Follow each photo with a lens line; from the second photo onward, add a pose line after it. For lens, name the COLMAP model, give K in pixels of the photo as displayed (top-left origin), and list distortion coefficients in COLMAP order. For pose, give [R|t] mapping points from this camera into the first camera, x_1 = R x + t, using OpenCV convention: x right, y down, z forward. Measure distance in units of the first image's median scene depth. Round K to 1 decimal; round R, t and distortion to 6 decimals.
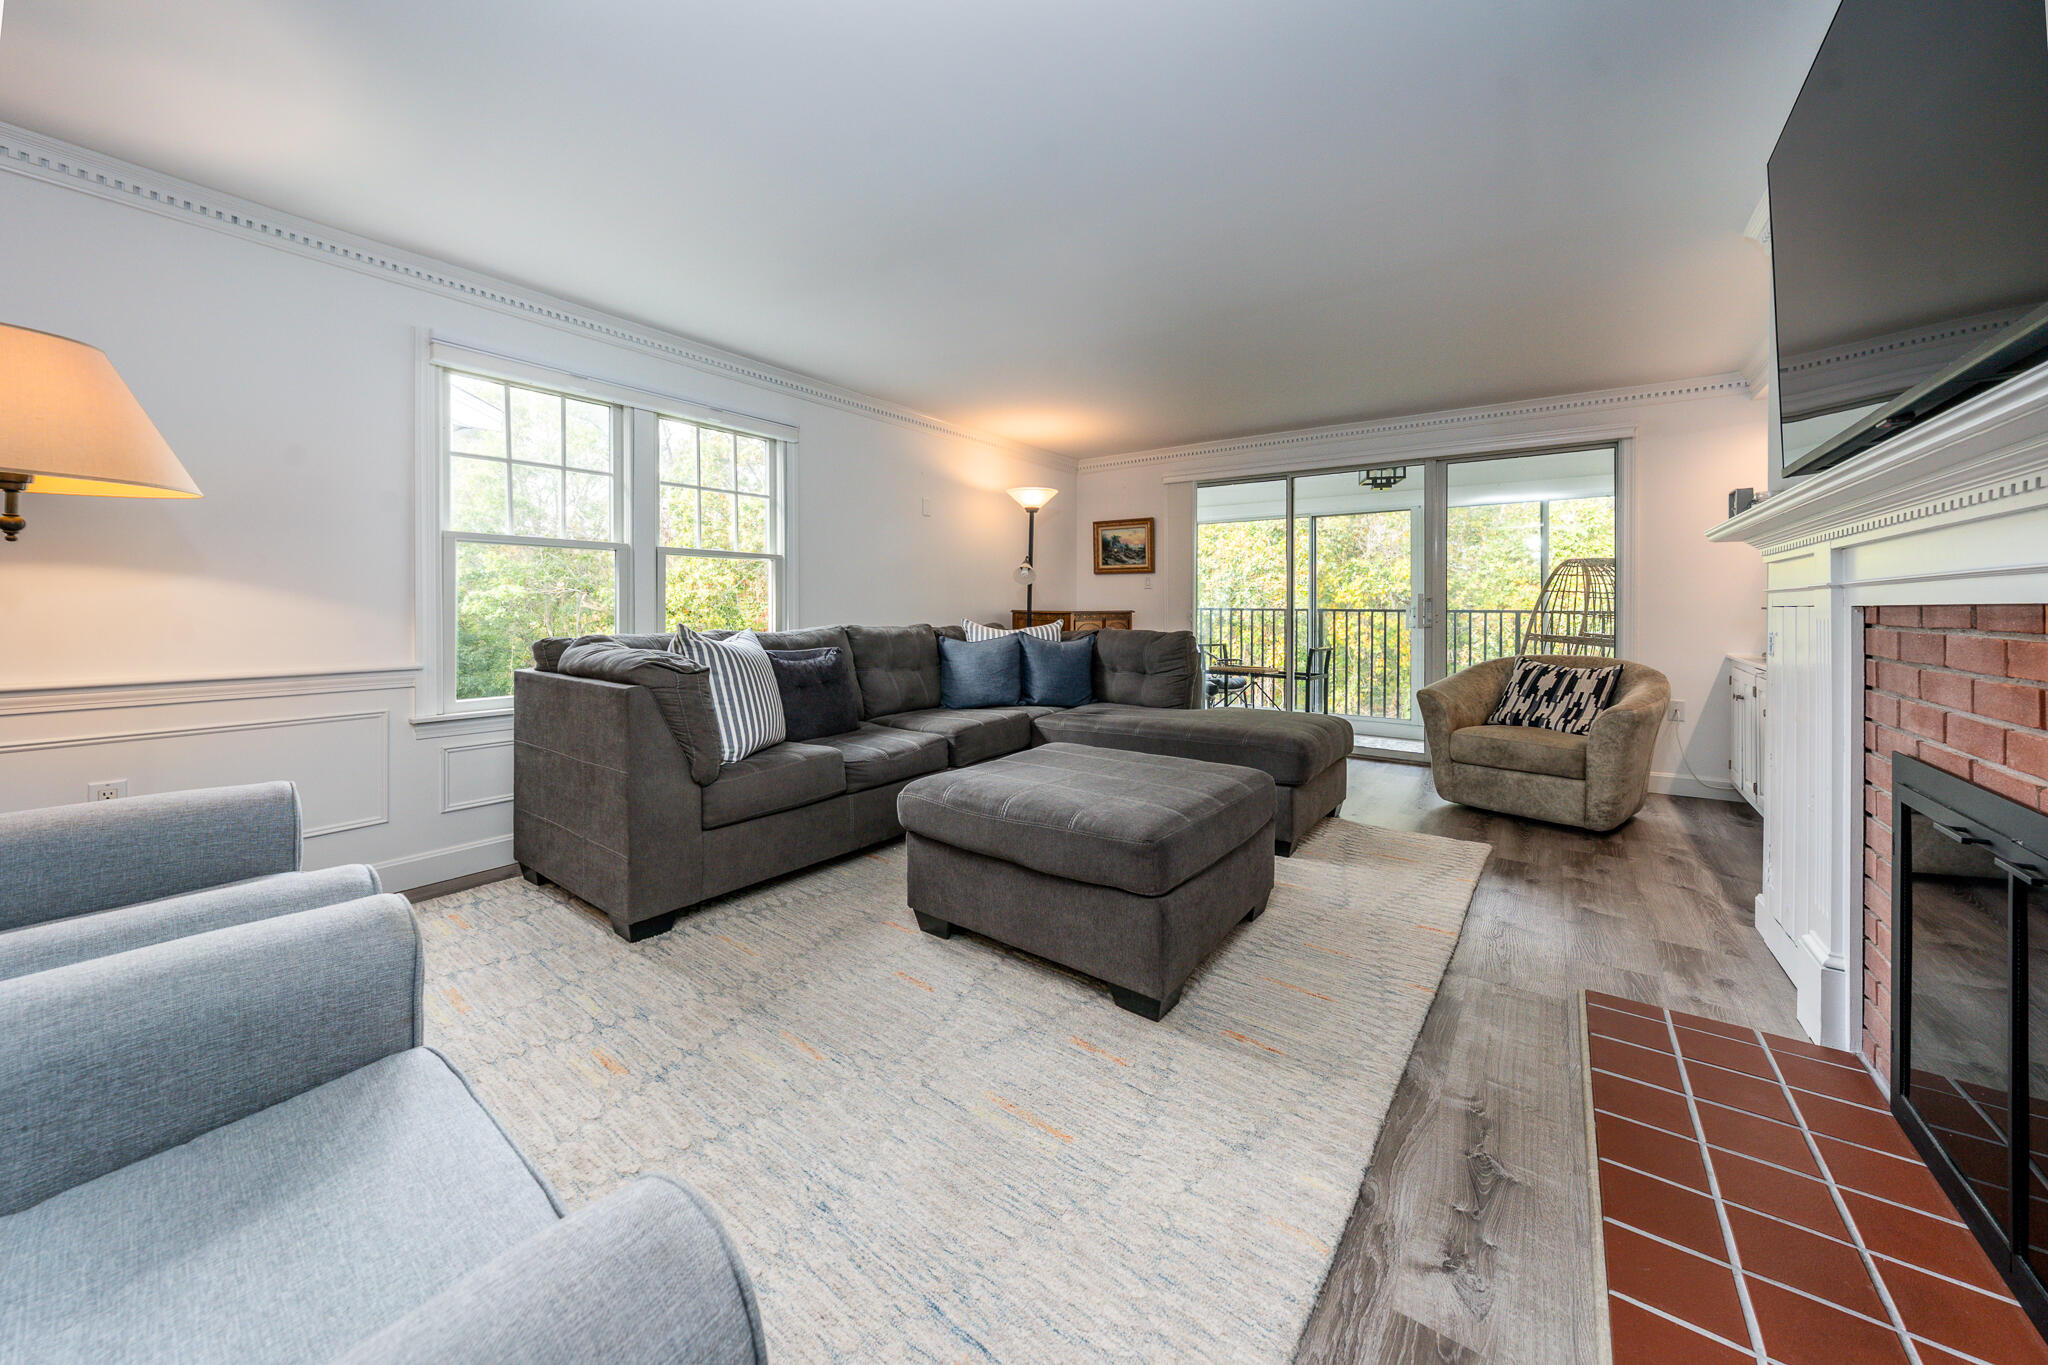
lens RADIAL K [[706.3, 0, 1044.9], [0, 706.3, 604.0], [0, 0, 1]] dist [-0.000414, -0.000692]
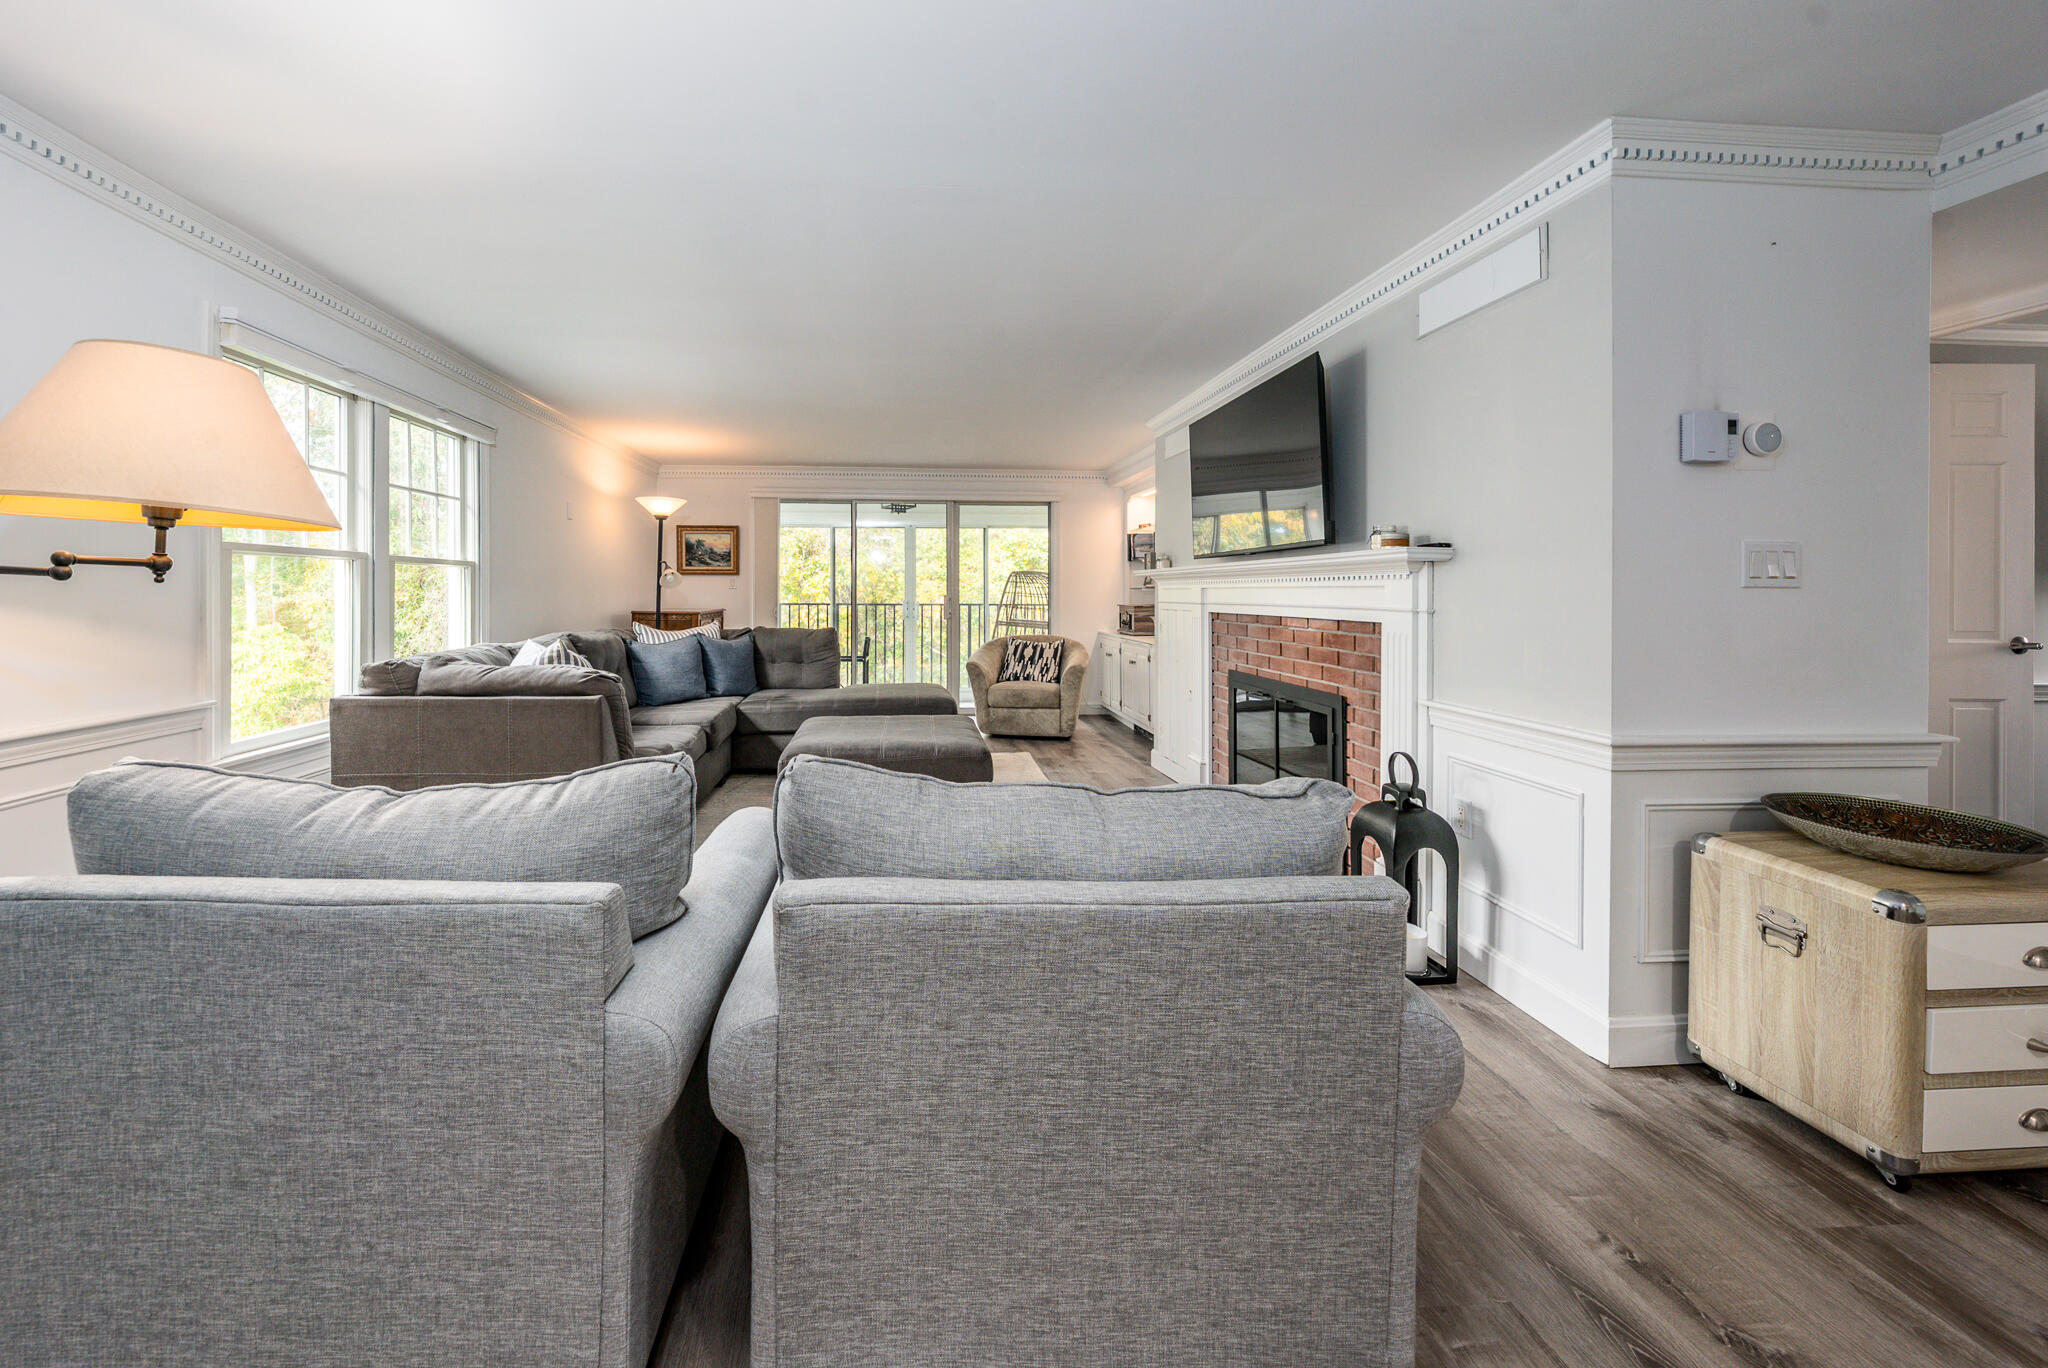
lens RADIAL K [[706.3, 0, 950.1], [0, 706.3, 588.6], [0, 0, 1]] dist [-0.000414, -0.000692]
pose [[0.773860, 0.003058, 0.633349, -0.444944], [-0.001395, 0.999994, -0.003123, -0.028453], [-0.633355, 0.001533, 0.773860, -0.129333]]
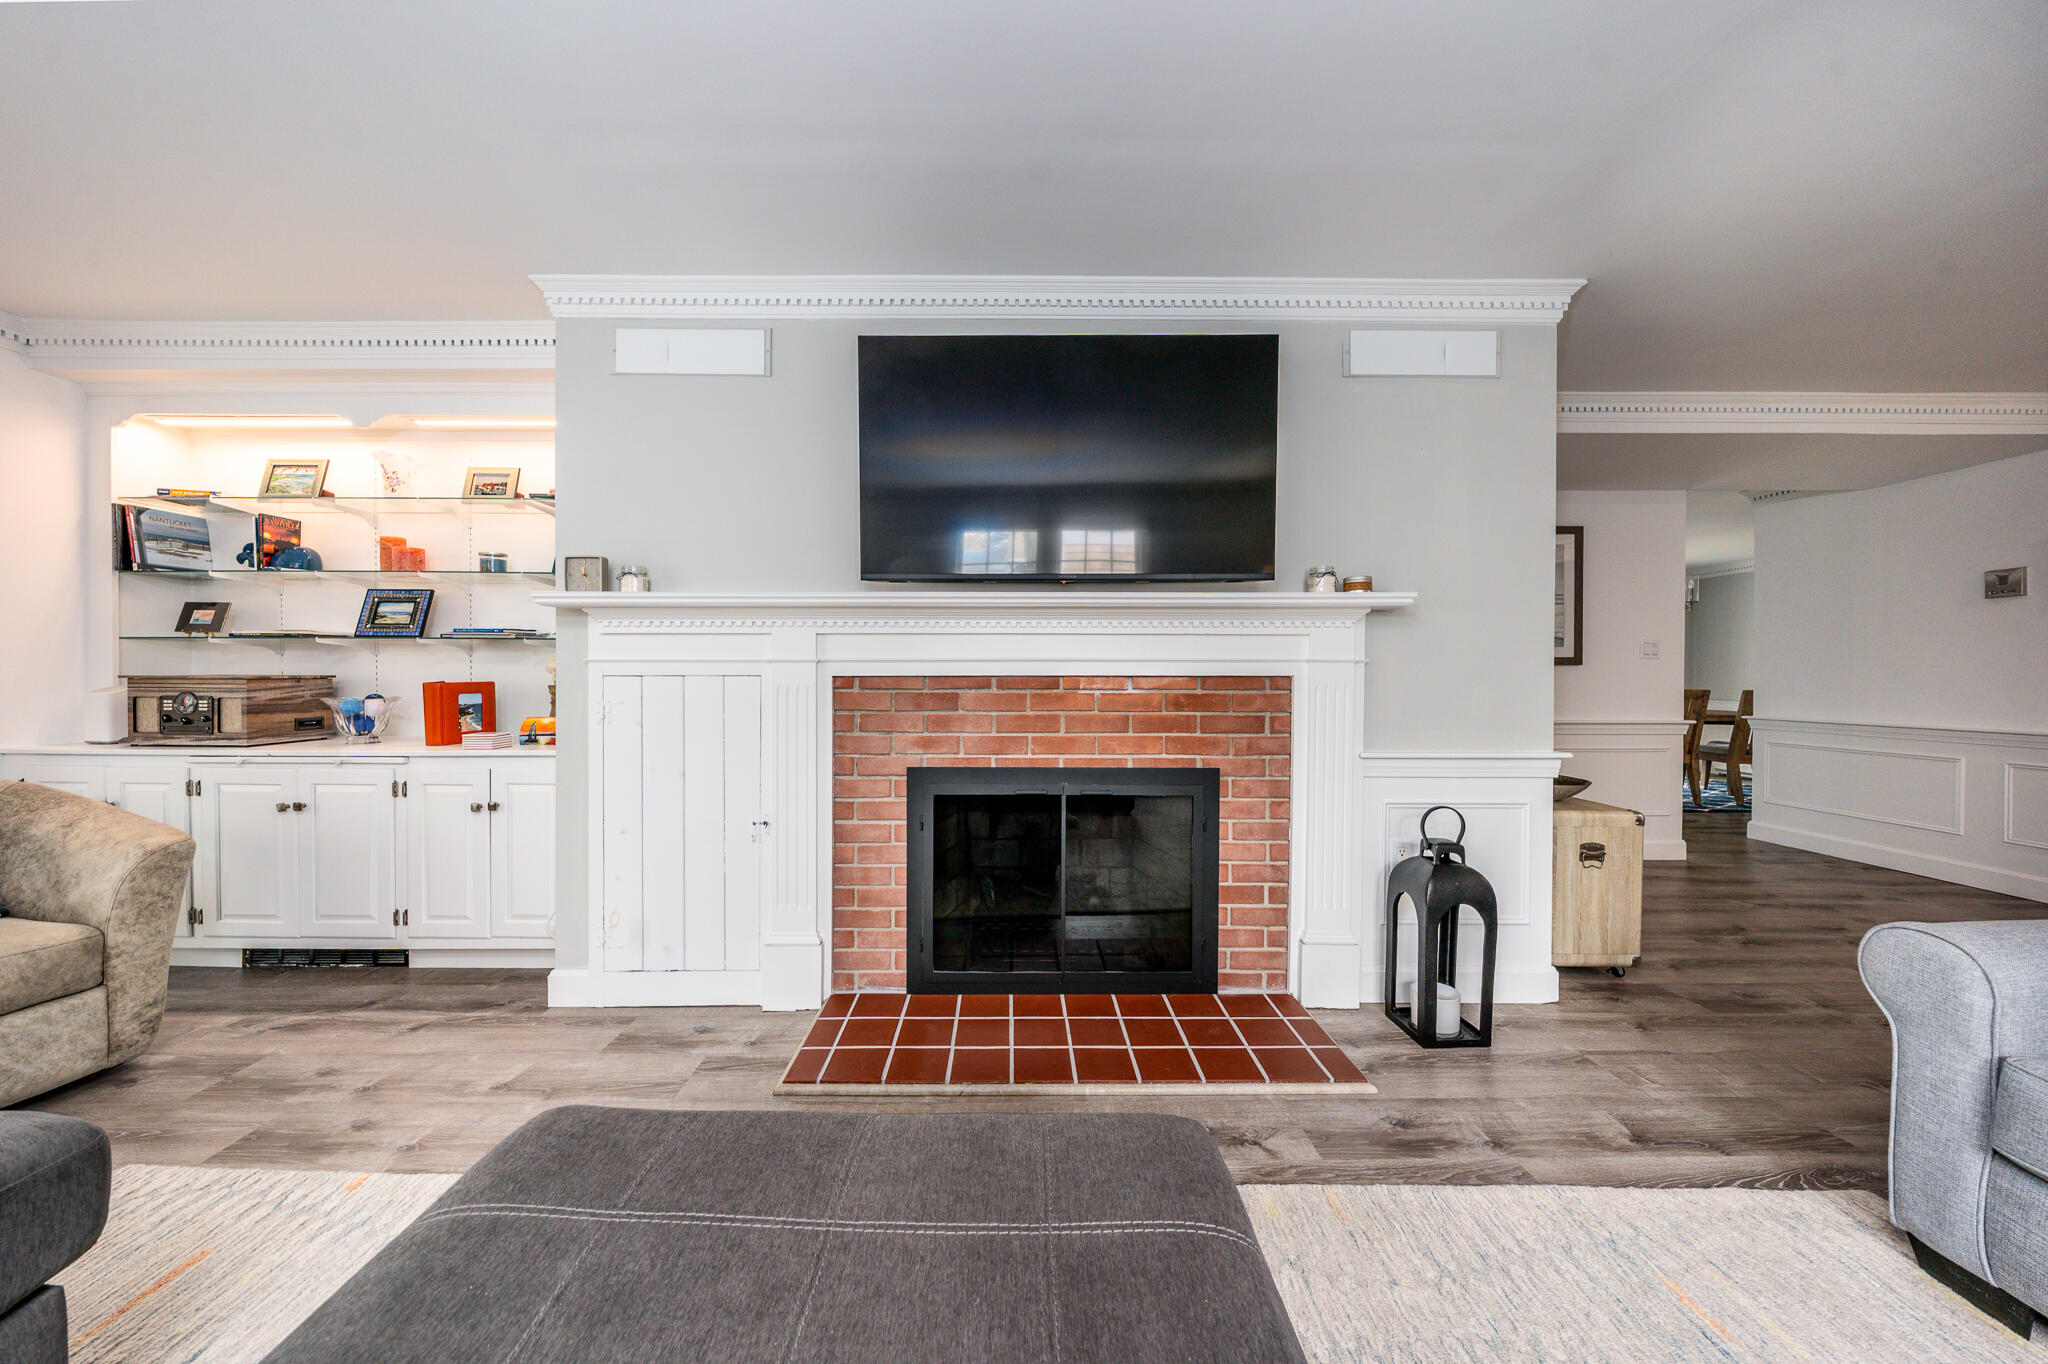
lens RADIAL K [[706.3, 0, 1018.2], [0, 706.3, 680.0], [0, 0, 1]] dist [-0.000414, -0.000692]
pose [[-0.563009, -0.011384, 0.826372, -0.090847], [-0.004807, 0.999933, 0.010500, -0.002018], [-0.826437, 0.001939, -0.563026, 0.611326]]
